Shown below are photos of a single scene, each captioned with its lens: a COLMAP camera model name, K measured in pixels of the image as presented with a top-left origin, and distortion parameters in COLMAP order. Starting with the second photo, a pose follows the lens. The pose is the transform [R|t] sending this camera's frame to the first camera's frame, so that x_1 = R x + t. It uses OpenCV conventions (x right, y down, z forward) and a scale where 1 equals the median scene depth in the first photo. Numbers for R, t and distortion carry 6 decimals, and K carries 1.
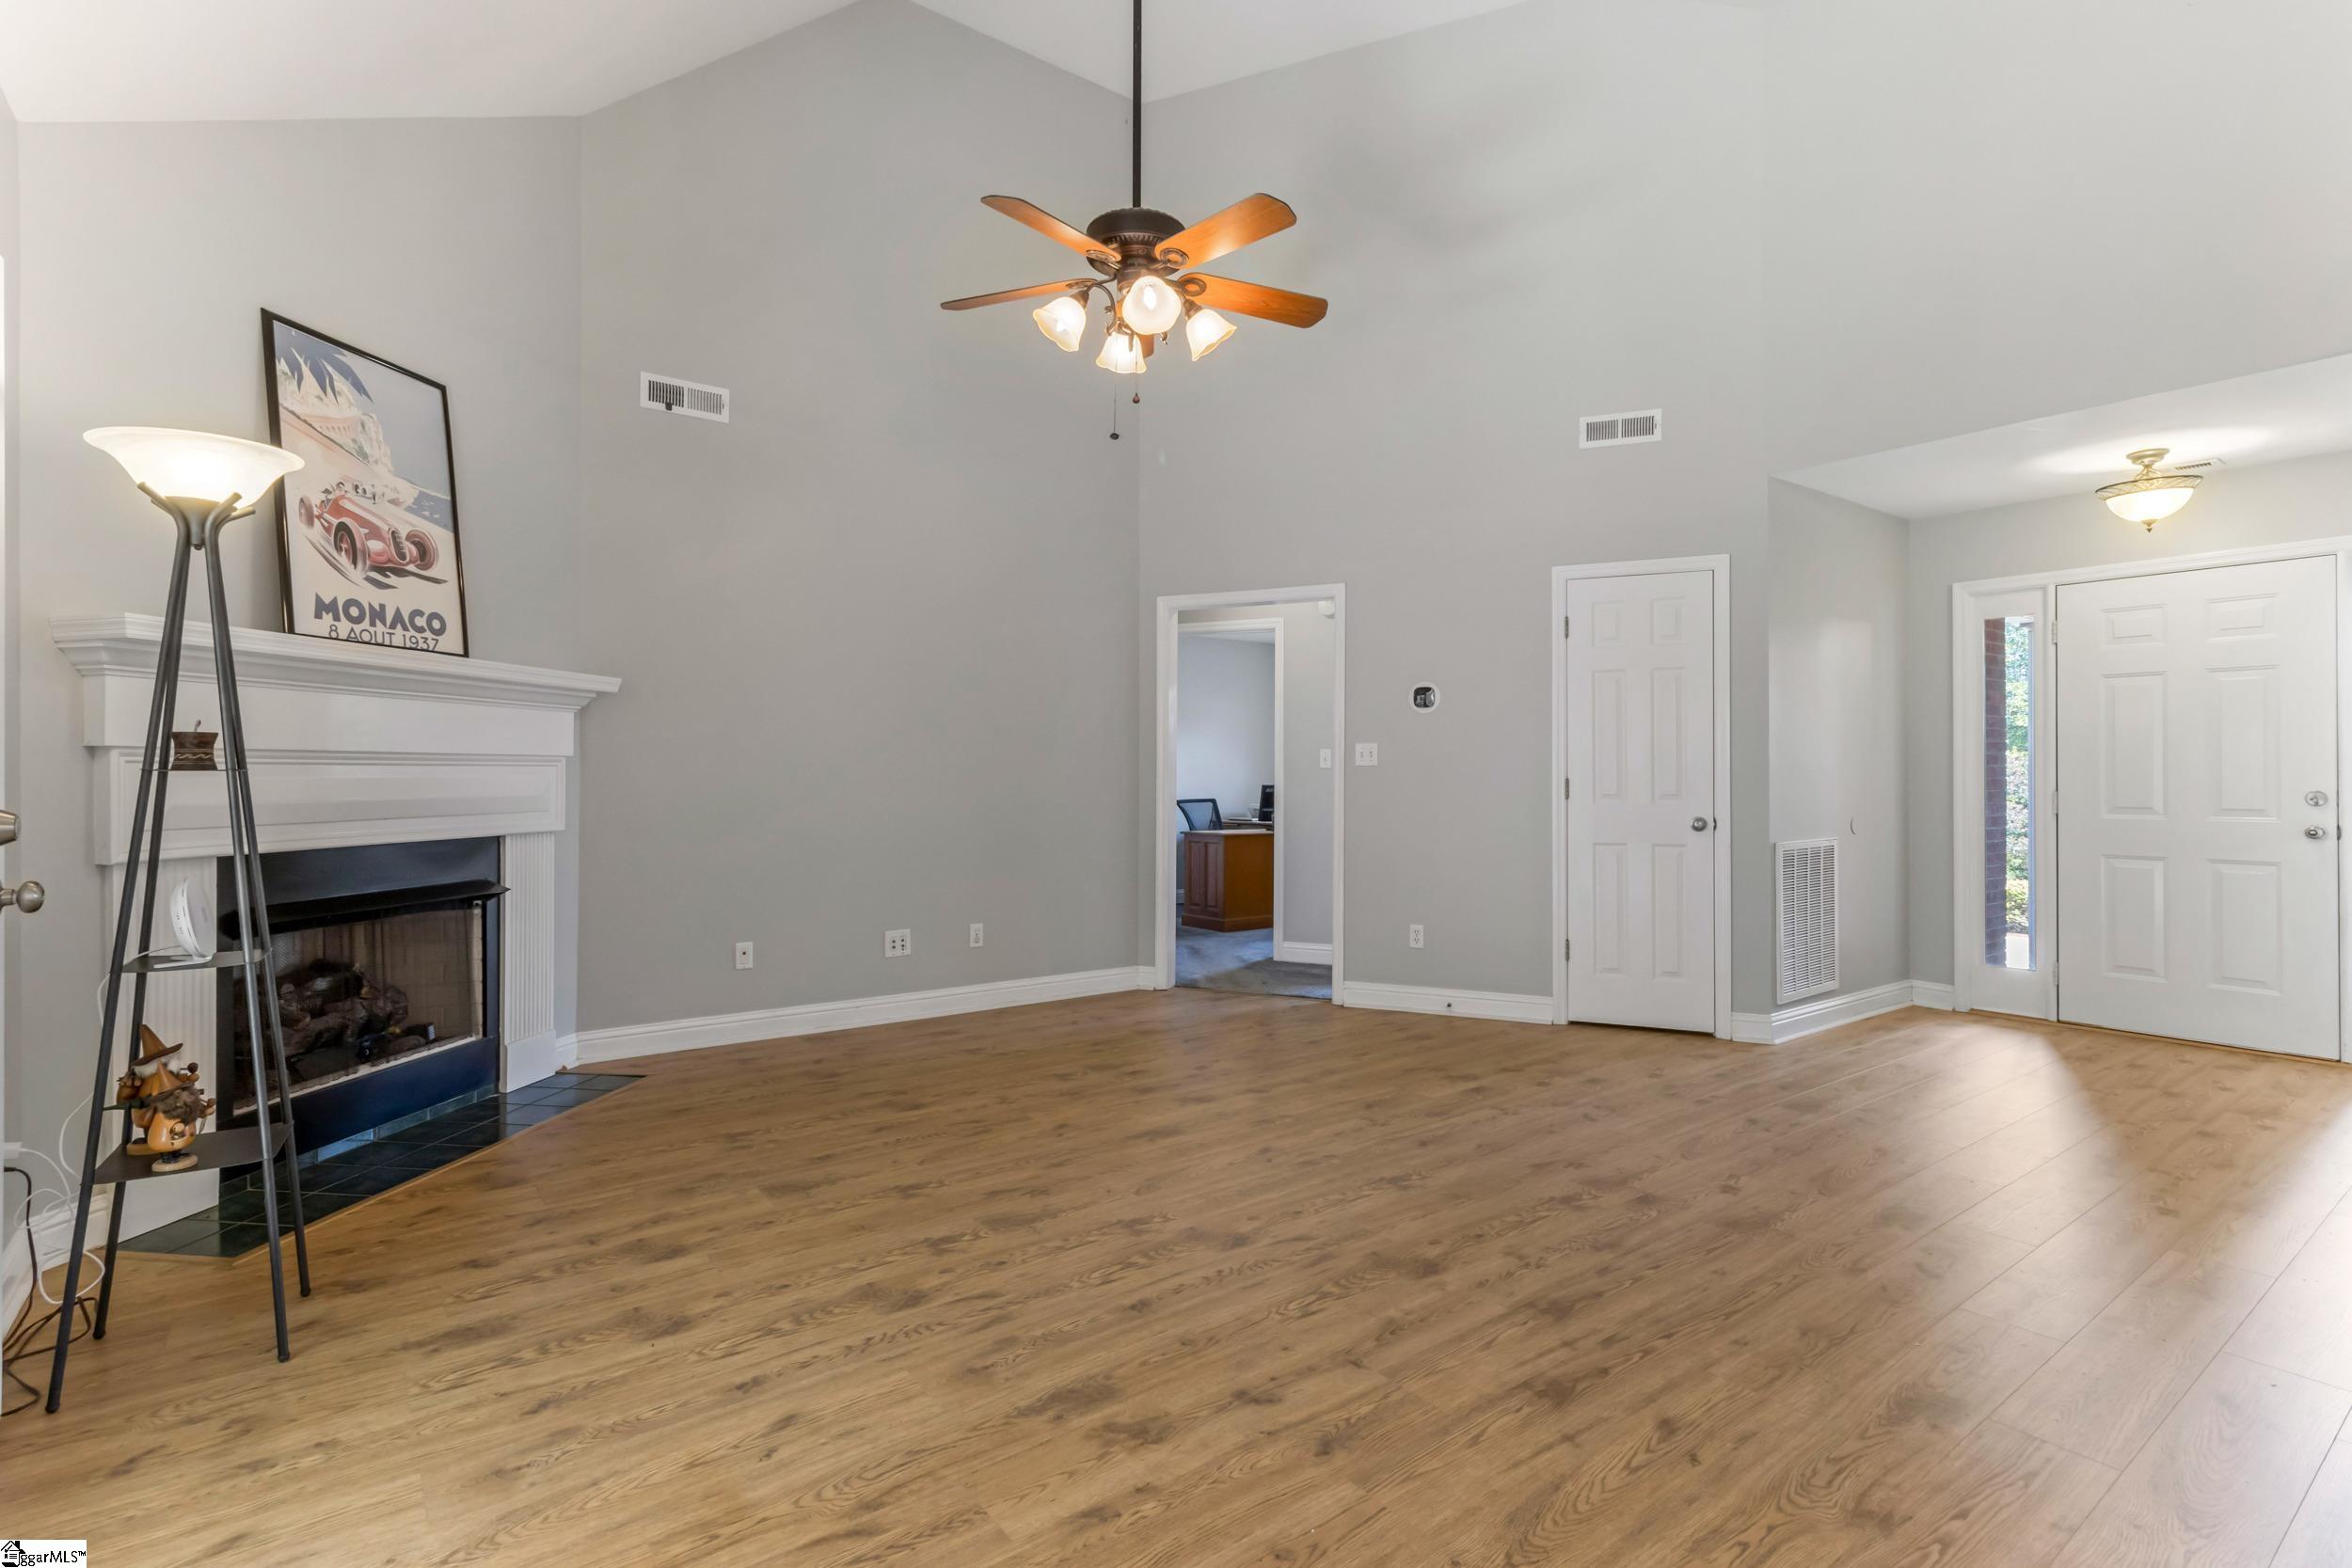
lens RADIAL K [[1125.3, 0, 1185.7], [0, 1125.3, 757.0], [0, 0, 1]] dist [0.004056, 0.000669]
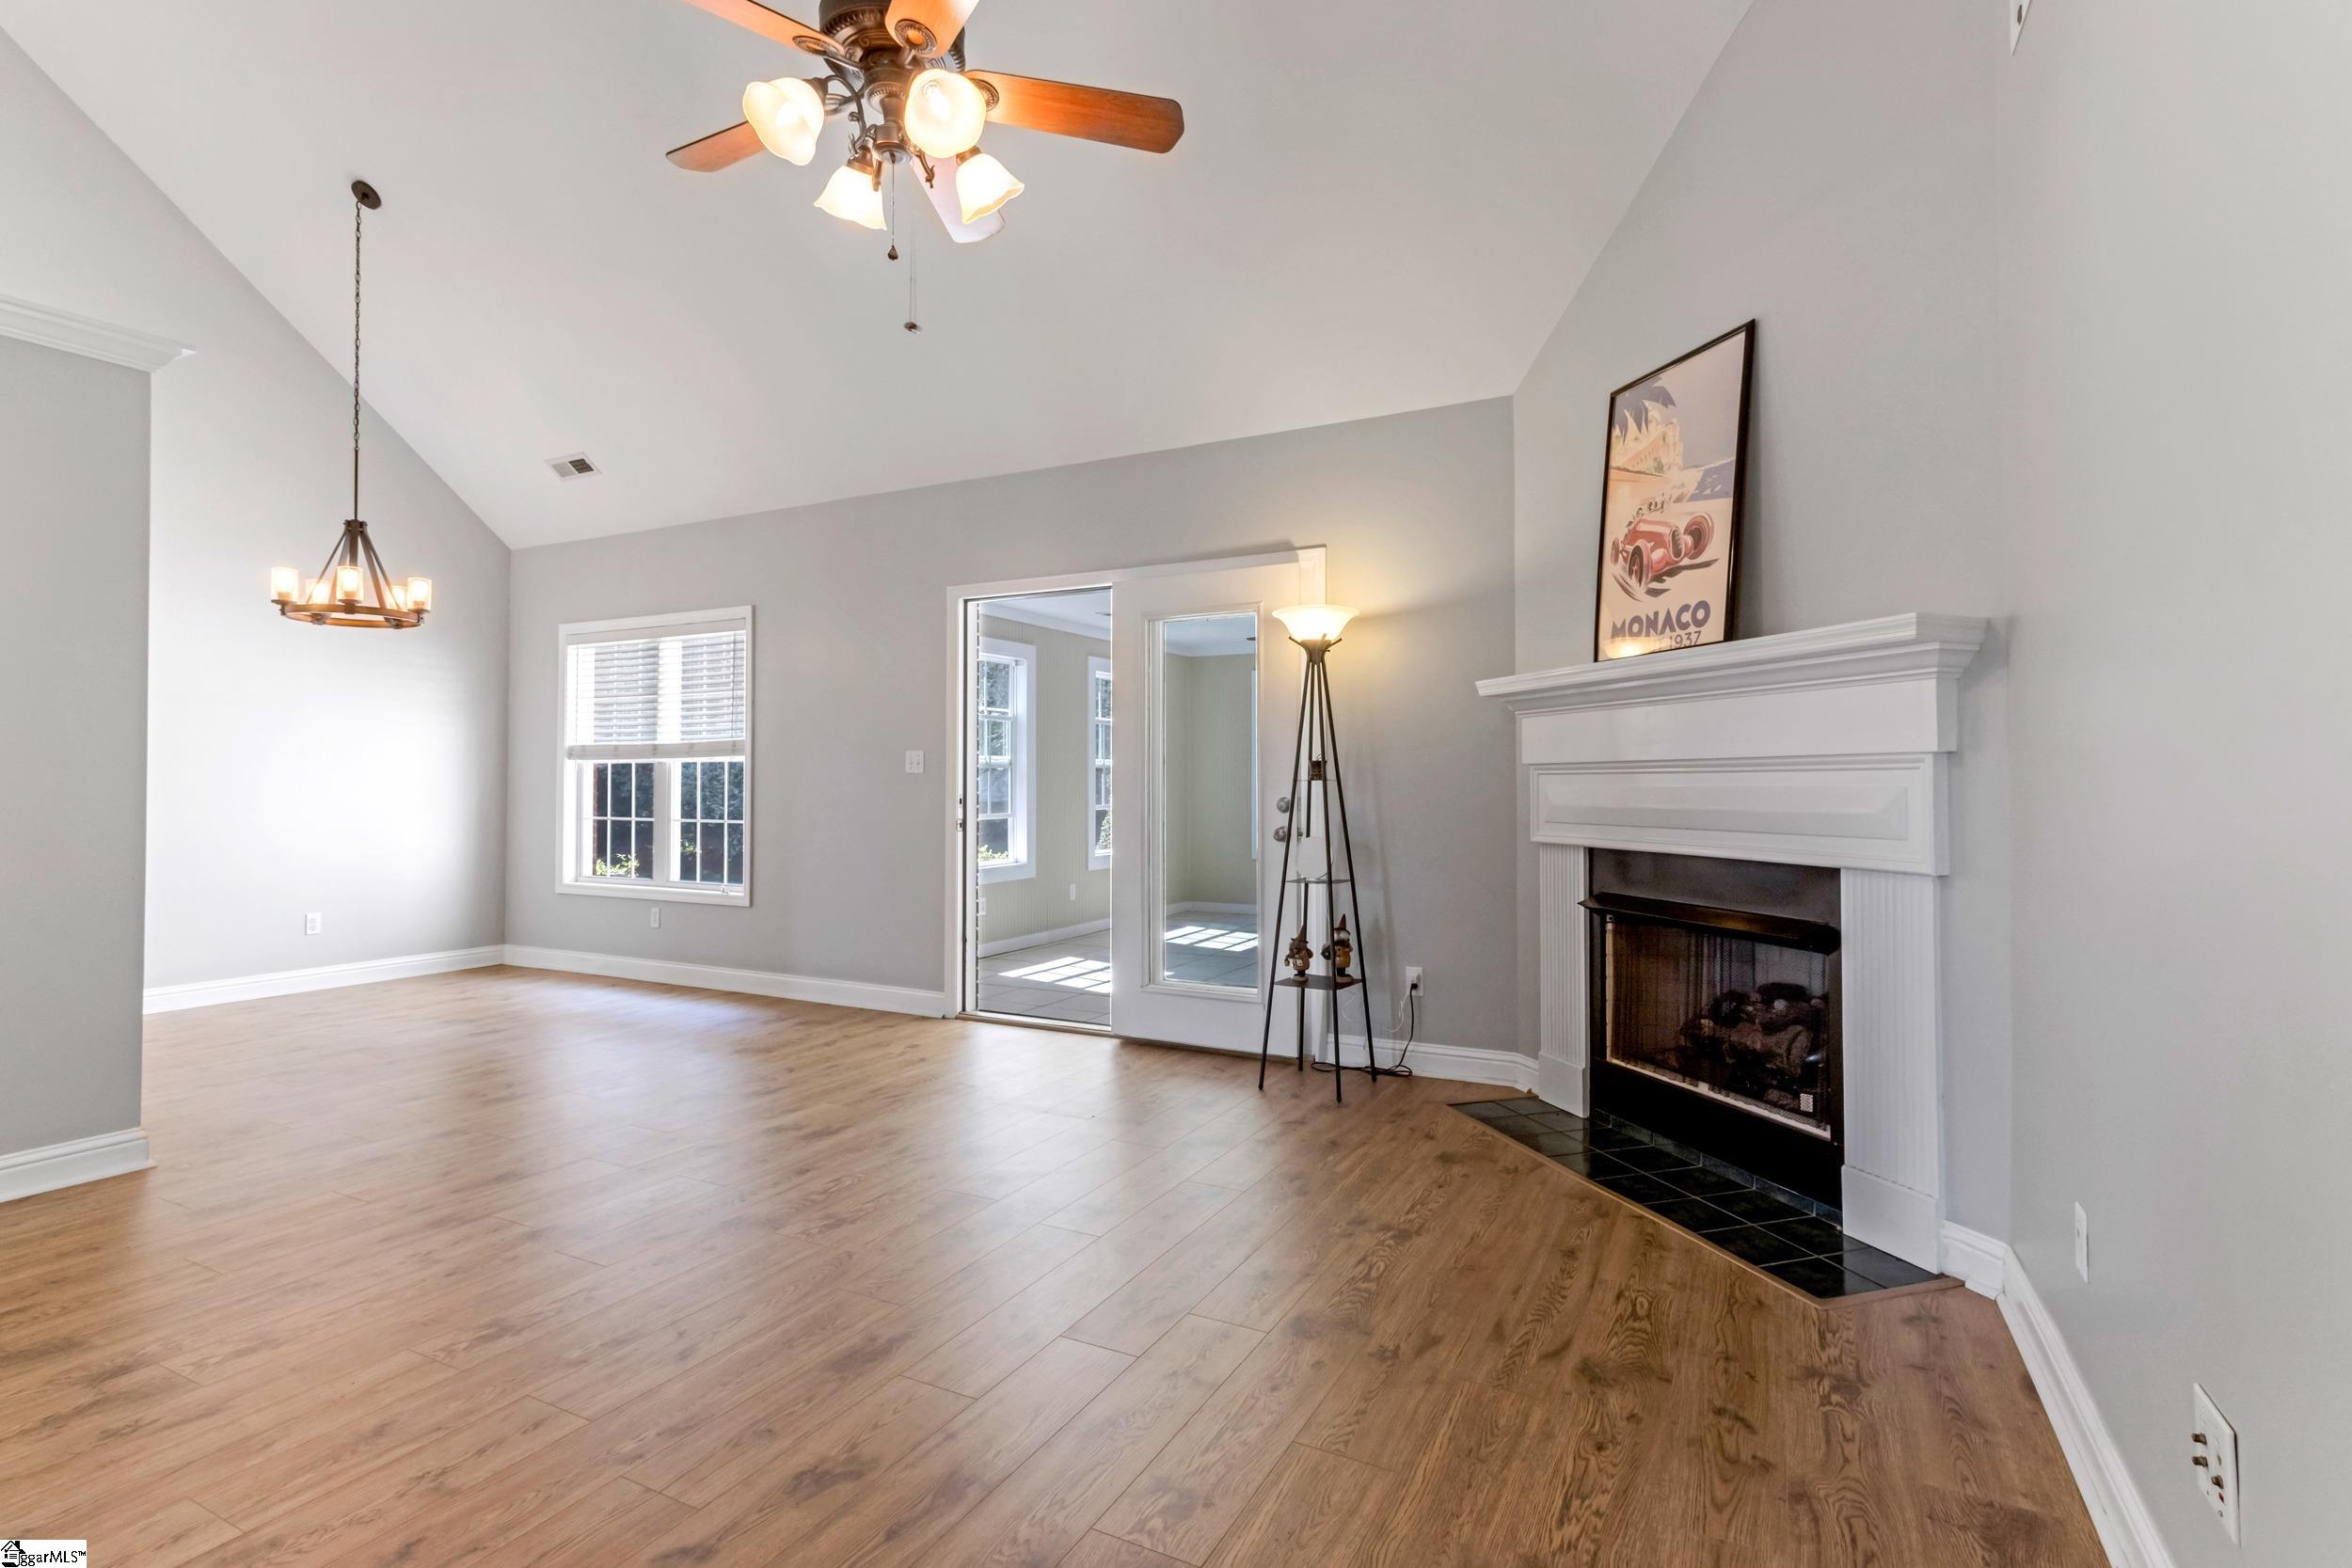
lens RADIAL K [[1125.3, 0, 1185.7], [0, 1125.3, 757.0], [0, 0, 1]] dist [0.004056, 0.000669]
pose [[-0.904778, -0.008449, -0.425801, 0.085434], [0.007515, 0.999331, -0.035798, 0.024868], [0.425818, -0.035589, -0.904109, 1.679565]]
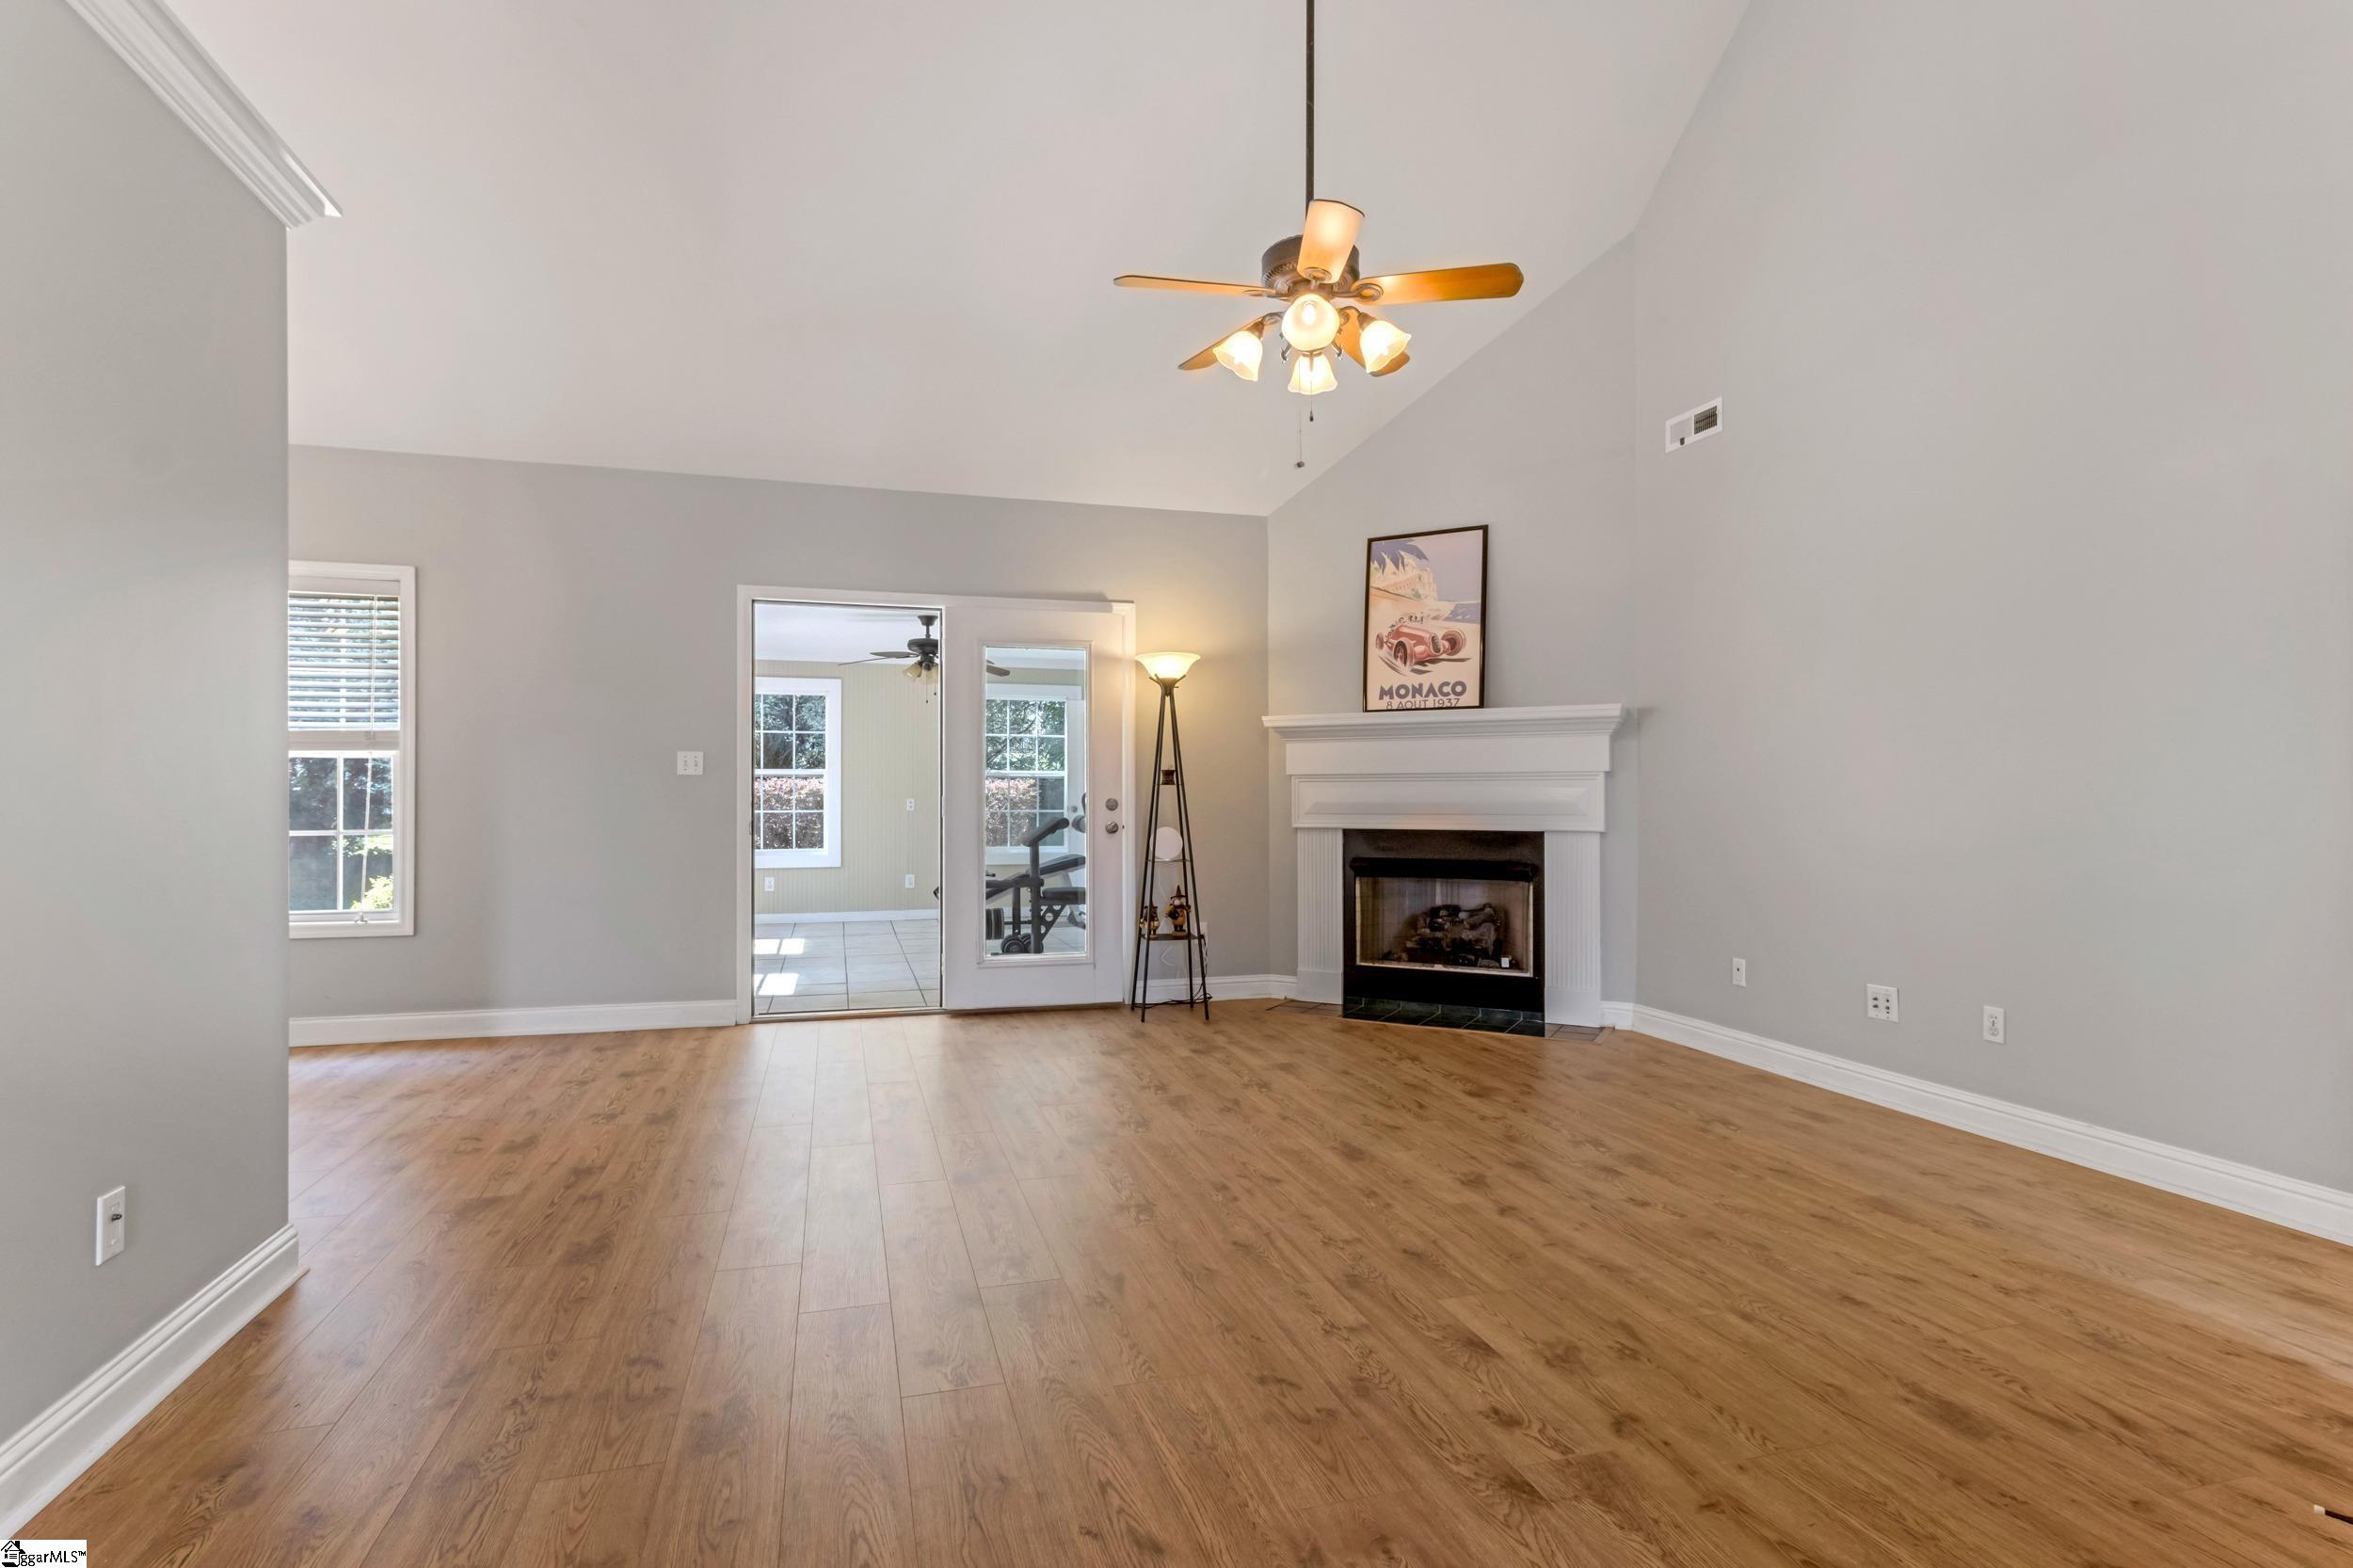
lens RADIAL K [[1155.5, 0, 1171.0], [0, 1155.5, 785.1], [0, 0, 1]] dist [-0.000094, 0.000046]
pose [[-0.361008, -0.009939, -0.932510, 0.972257], [0.013122, 0.999790, -0.015736, 0.034089], [0.932470, -0.017917, -0.360802, 1.237569]]
